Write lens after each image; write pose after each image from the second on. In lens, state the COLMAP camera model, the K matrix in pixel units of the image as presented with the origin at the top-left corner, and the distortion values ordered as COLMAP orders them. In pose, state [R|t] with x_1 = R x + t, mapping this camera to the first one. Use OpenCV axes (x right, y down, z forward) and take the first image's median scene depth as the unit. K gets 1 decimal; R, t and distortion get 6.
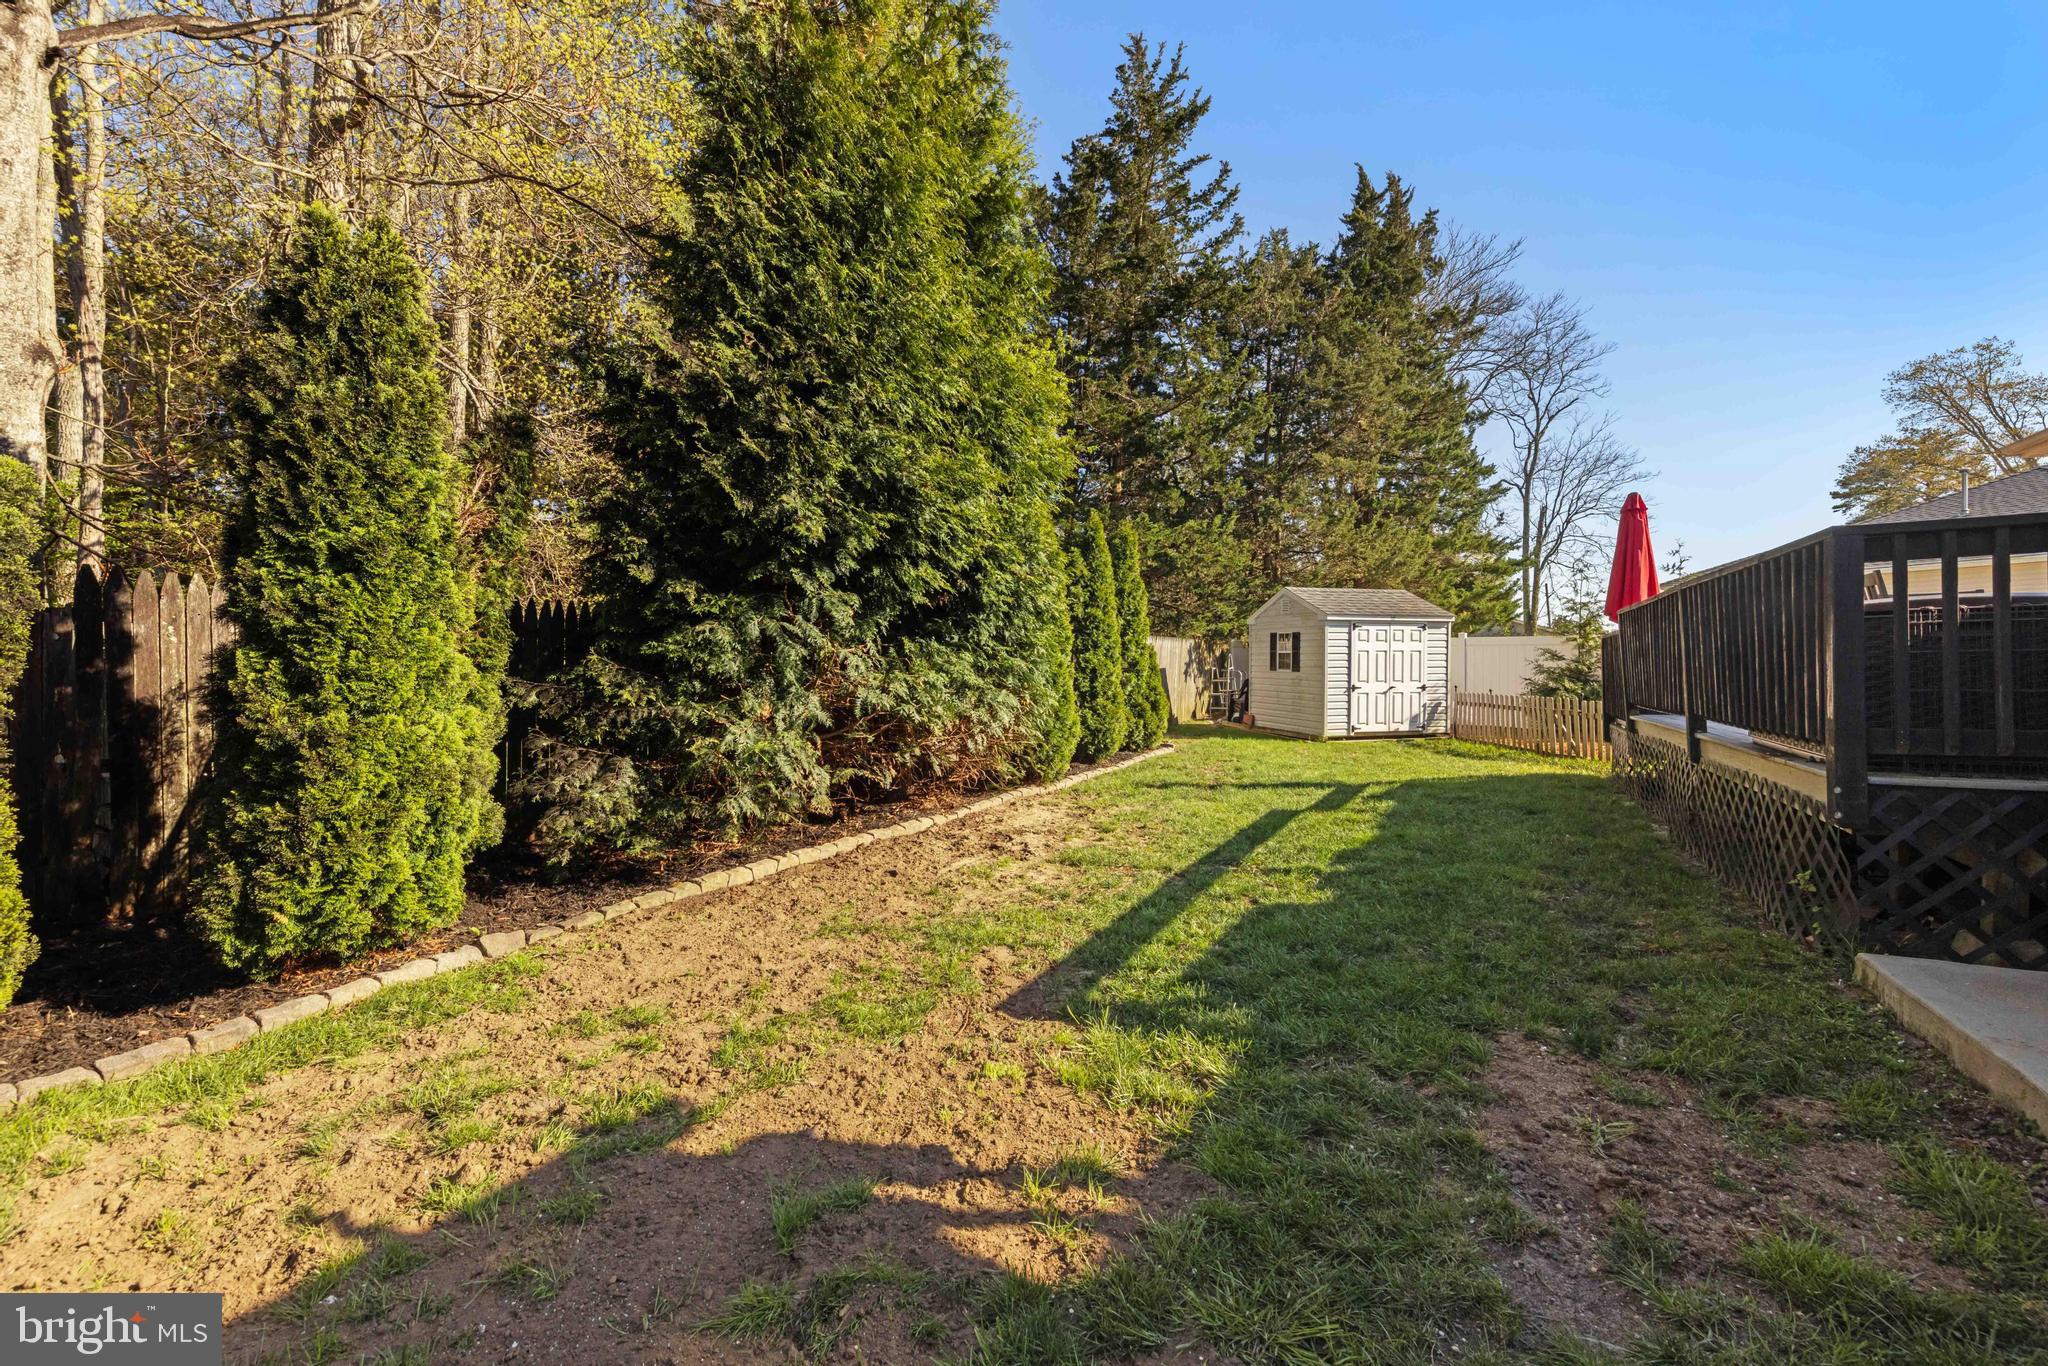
lens RADIAL K [[857.0, 0, 1030.1], [0, 857.0, 671.5], [0, 0, 1]] dist [0.000751, 0.000366]
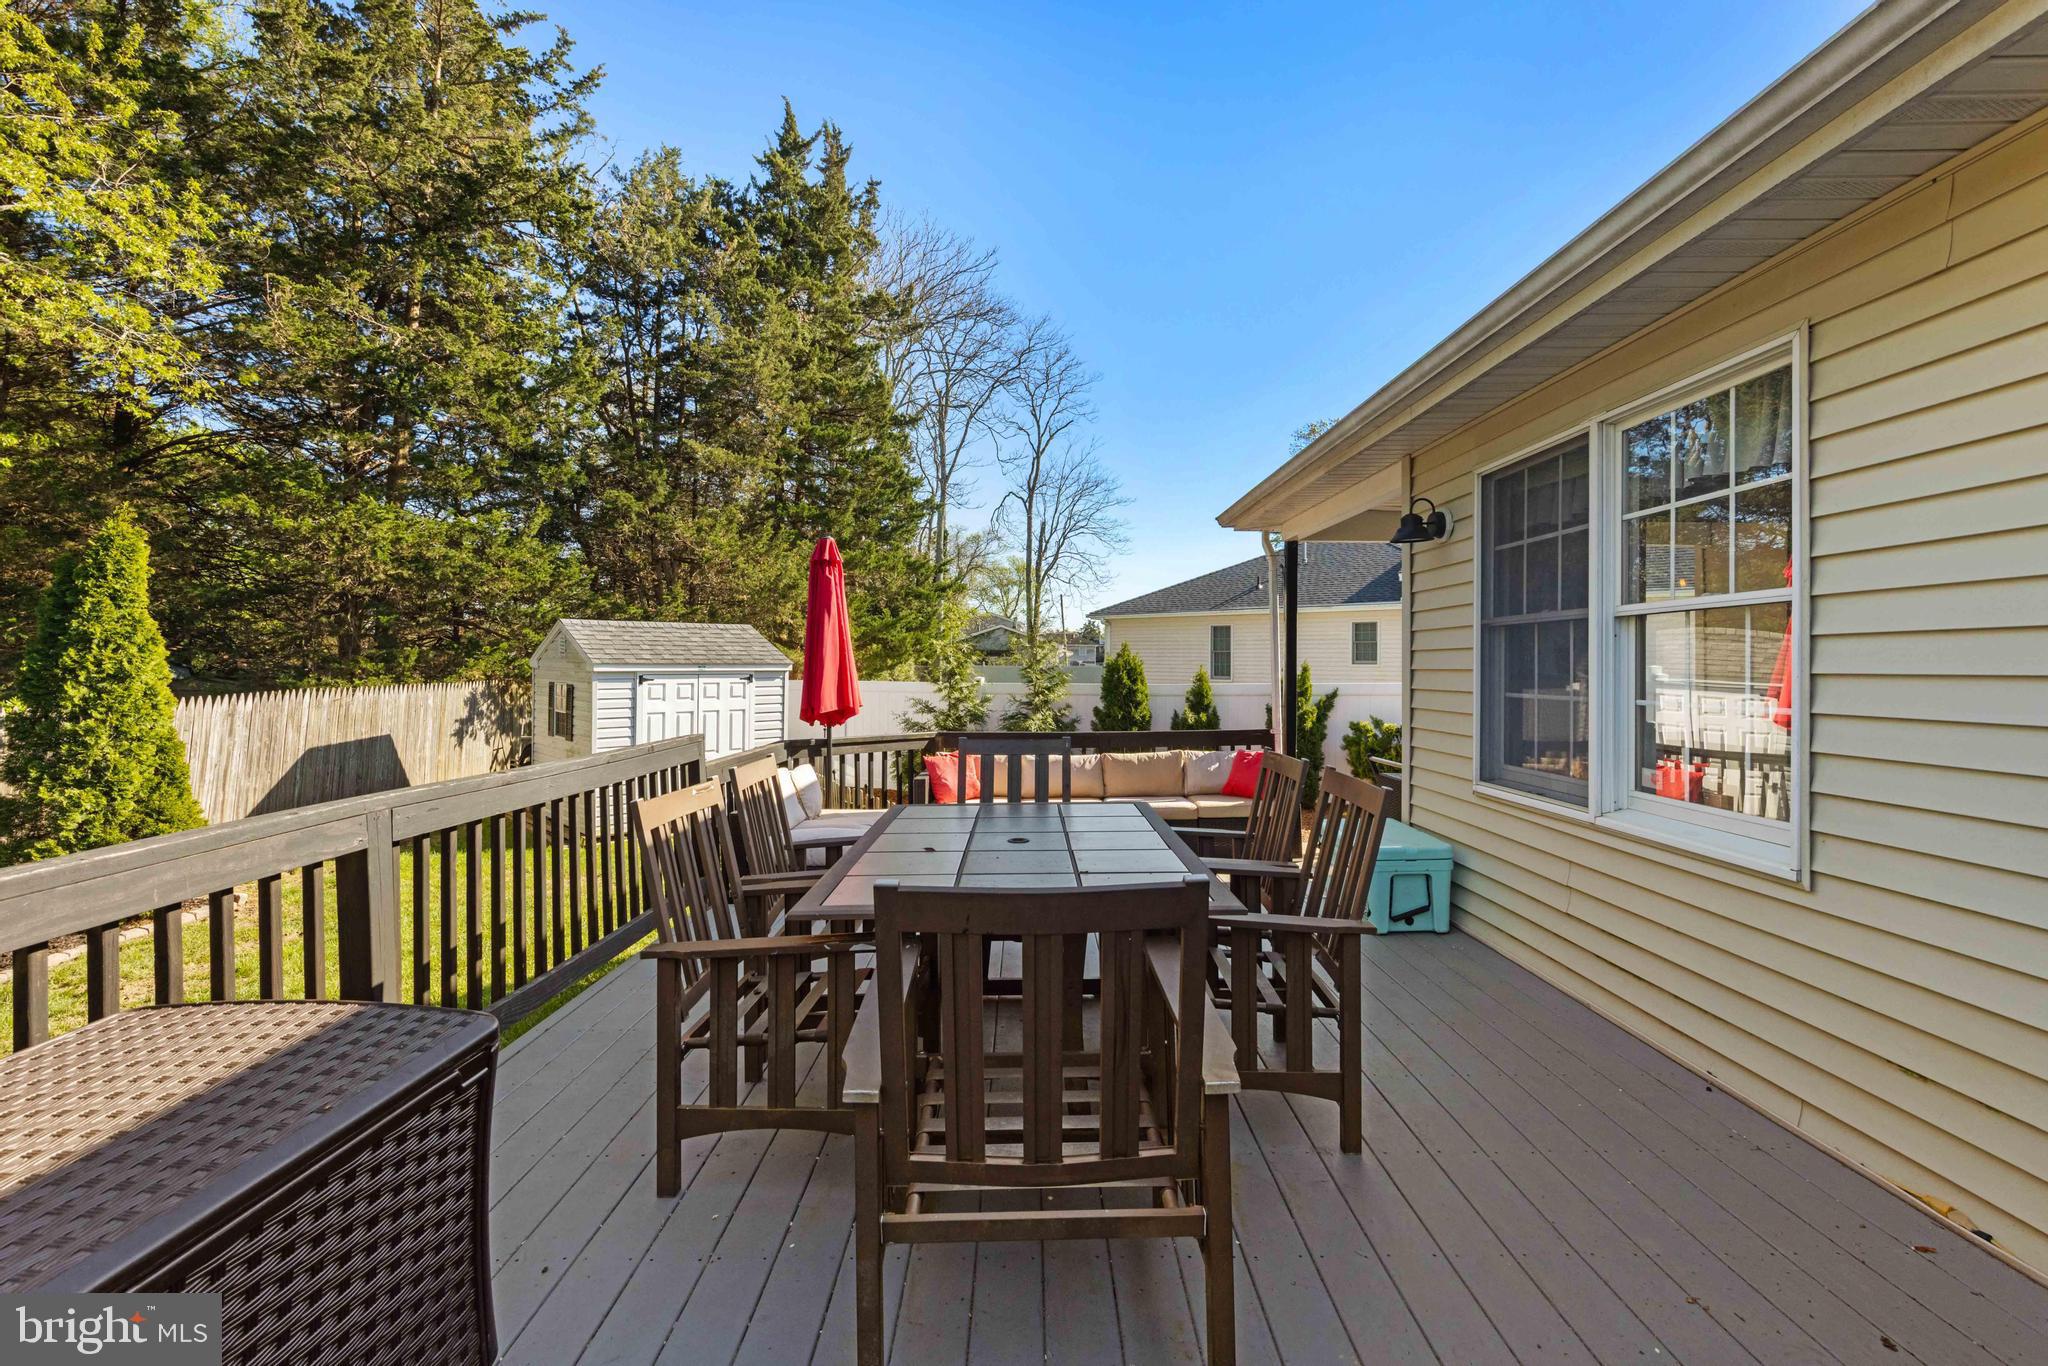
lens RADIAL K [[904.7, 0, 1018.5], [0, 904.7, 669.8], [0, 0, 1]] dist [-0.000239, -0.000281]
pose [[0.891015, 0.007278, 0.453915, 0.191968], [-0.009521, 0.999951, 0.002656, -0.040545], [-0.453873, -0.006688, 0.891041, 0.104036]]
